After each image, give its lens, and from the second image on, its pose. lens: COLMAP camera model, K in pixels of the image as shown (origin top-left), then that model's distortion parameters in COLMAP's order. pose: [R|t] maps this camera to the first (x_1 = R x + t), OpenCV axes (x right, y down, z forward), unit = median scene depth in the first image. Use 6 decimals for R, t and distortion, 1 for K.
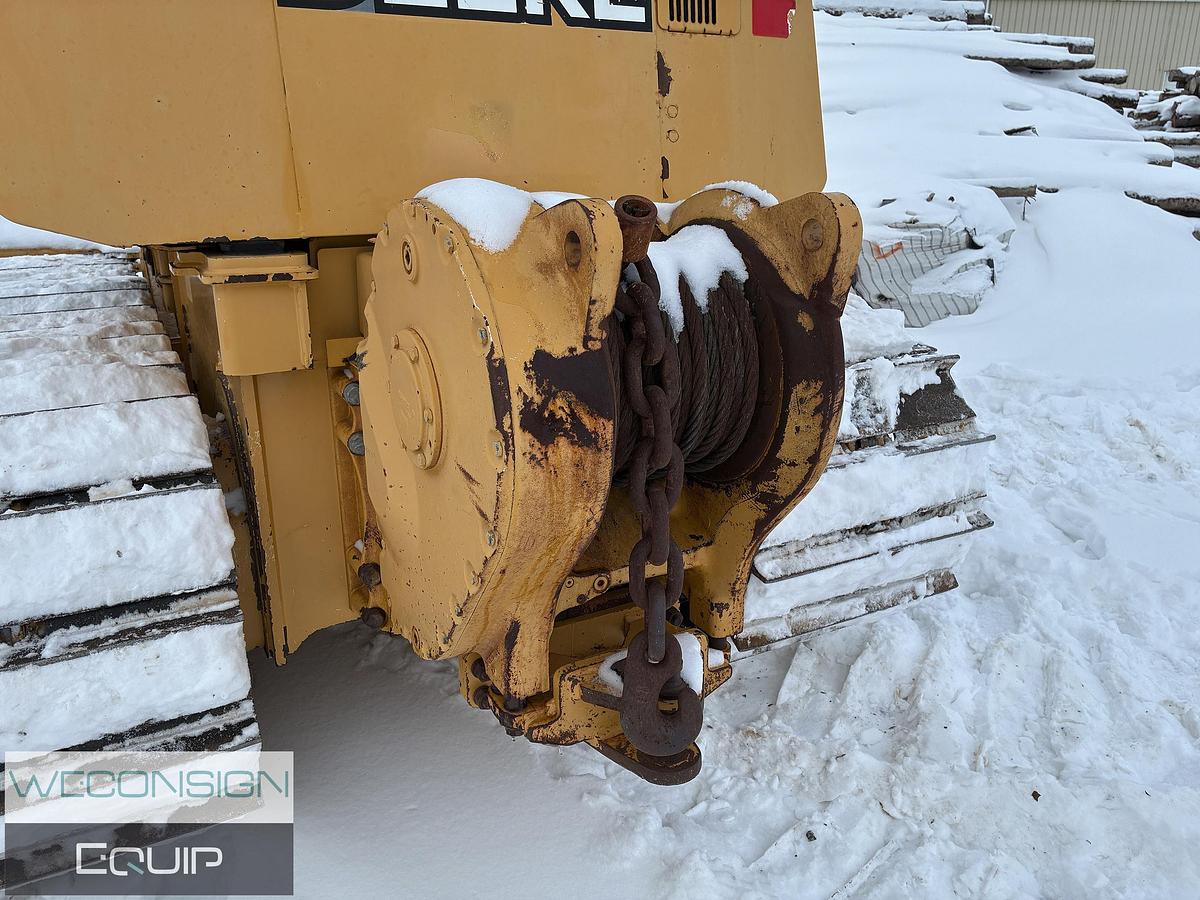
lens RADIAL K [[900.8, 0, 589.7], [0, 900.8, 443.9], [0, 0, 1]] dist [0.054593, -0.067923]
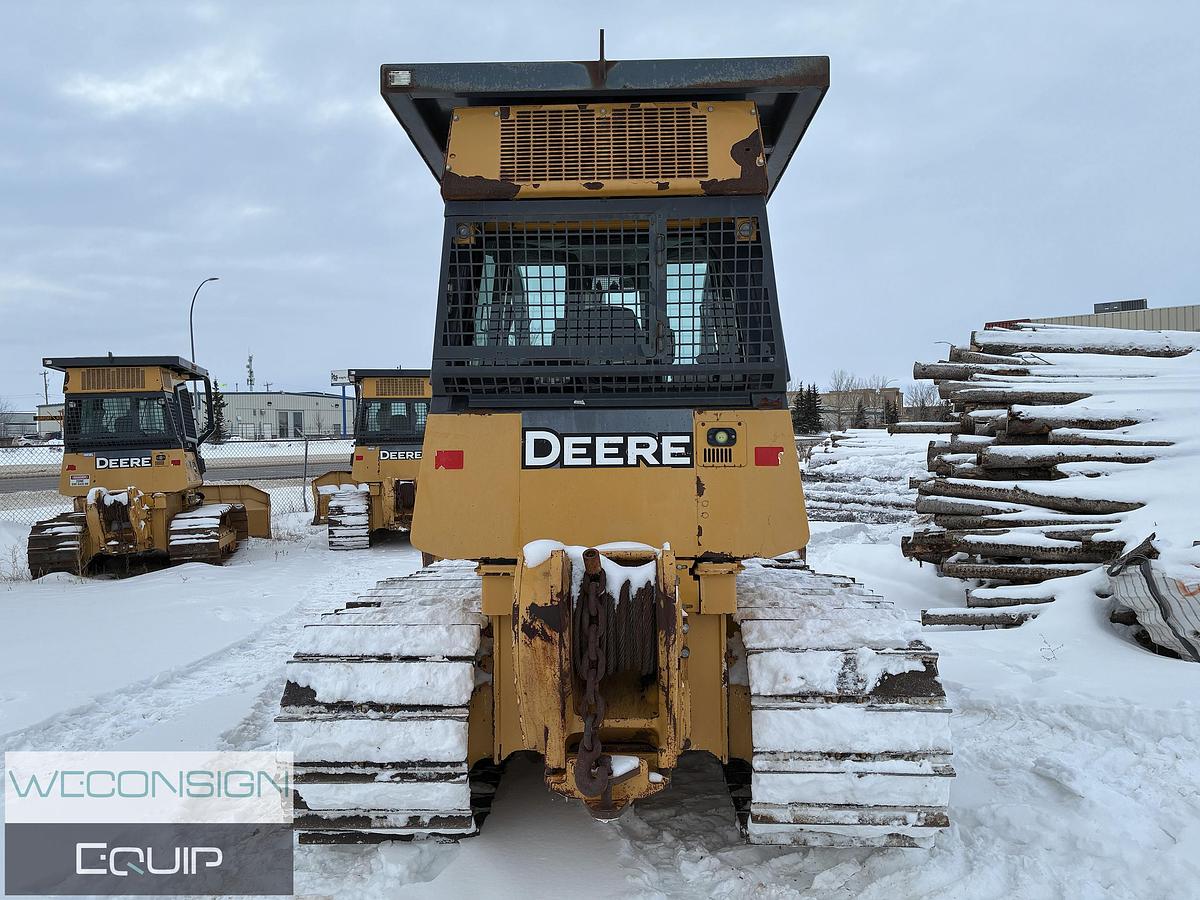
lens RADIAL K [[900.8, 0, 594.6], [0, 900.8, 454.6], [0, 0, 1]] dist [0.054593, -0.067923]
pose [[0.864968, -0.015307, -0.501594, 0.961949], [-0.147829, 0.947410, -0.283833, 0.142357], [0.479560, 0.319657, 0.817216, -0.846494]]
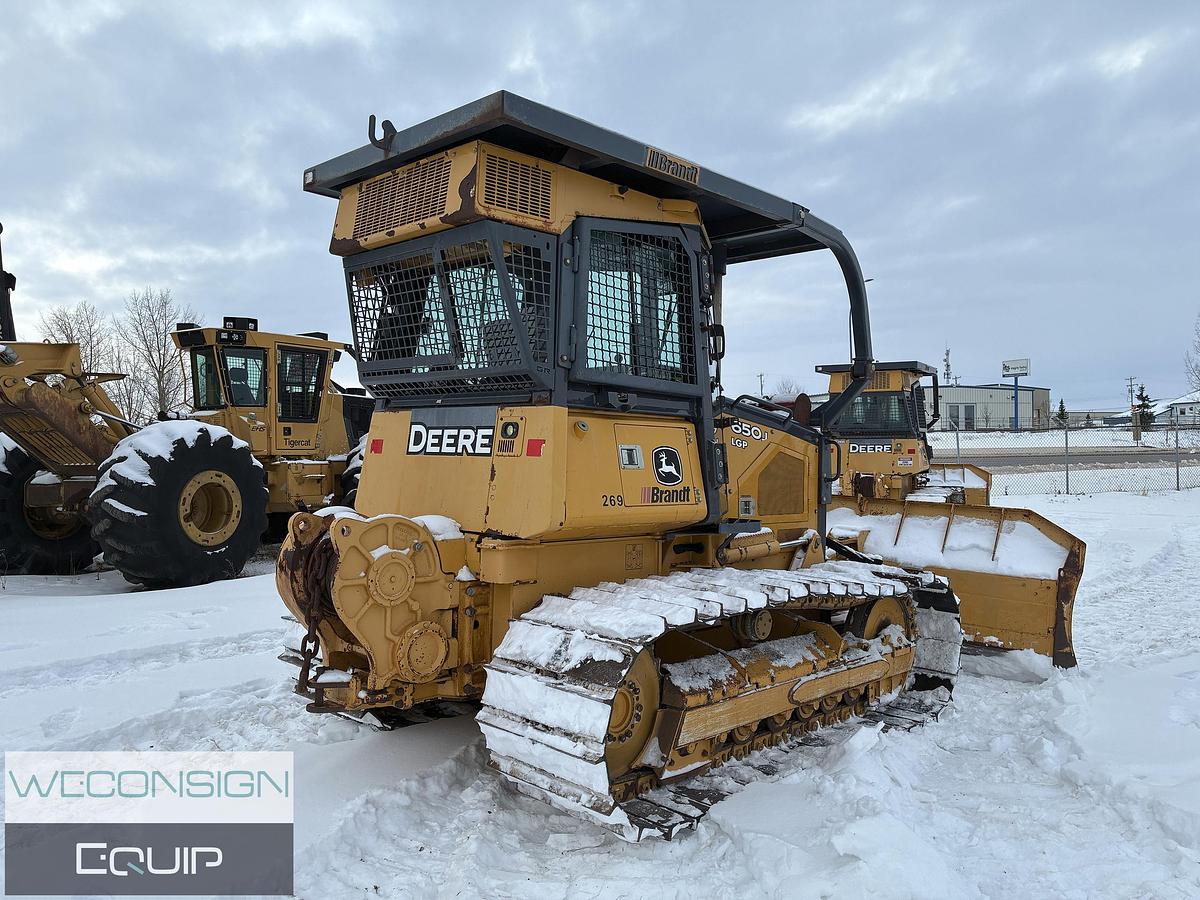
lens RADIAL K [[900.8, 0, 587.1], [0, 900.8, 450.1], [0, 0, 1]] dist [0.054593, -0.067923]
pose [[0.298020, -0.001034, -0.954559, 2.583046], [-0.318345, 0.942642, -0.100411, -0.331187], [0.899912, 0.333803, 0.280597, 0.589147]]
